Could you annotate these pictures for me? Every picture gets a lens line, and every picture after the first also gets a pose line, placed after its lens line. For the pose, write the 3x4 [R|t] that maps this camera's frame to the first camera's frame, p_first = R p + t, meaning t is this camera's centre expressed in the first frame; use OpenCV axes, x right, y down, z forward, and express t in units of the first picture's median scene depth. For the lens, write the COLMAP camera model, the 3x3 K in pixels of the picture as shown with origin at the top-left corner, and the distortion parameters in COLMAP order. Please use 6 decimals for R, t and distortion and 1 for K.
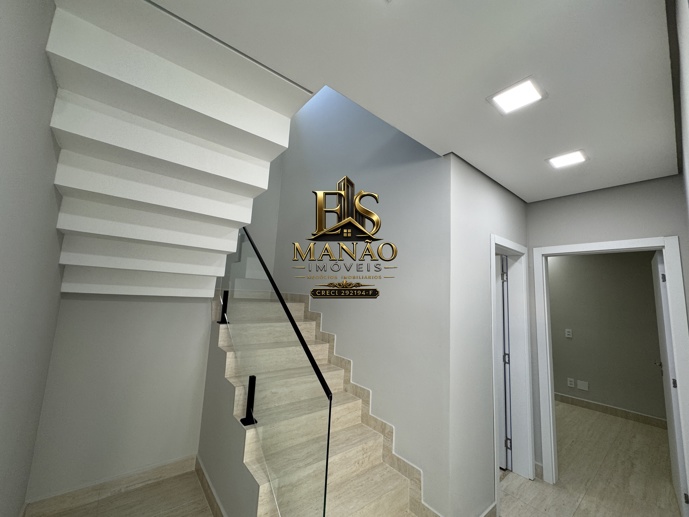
lens RADIAL K [[277.5, 0, 344.5], [0, 277.5, 257.6], [0, 0, 1]] dist [-0.001006, 0.000118]
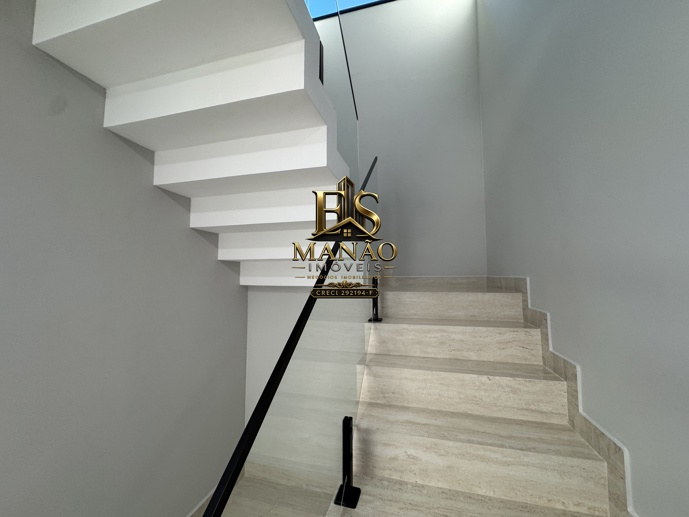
lens RADIAL K [[277.5, 0, 347.1], [0, 277.5, 257.9], [0, 0, 1]] dist [-0.001006, 0.000118]
pose [[0.583880, -0.112129, -0.804059, 0.136922], [0.137214, 0.989797, -0.038391, 0.092558], [0.800160, -0.087913, 0.593309, 0.541672]]
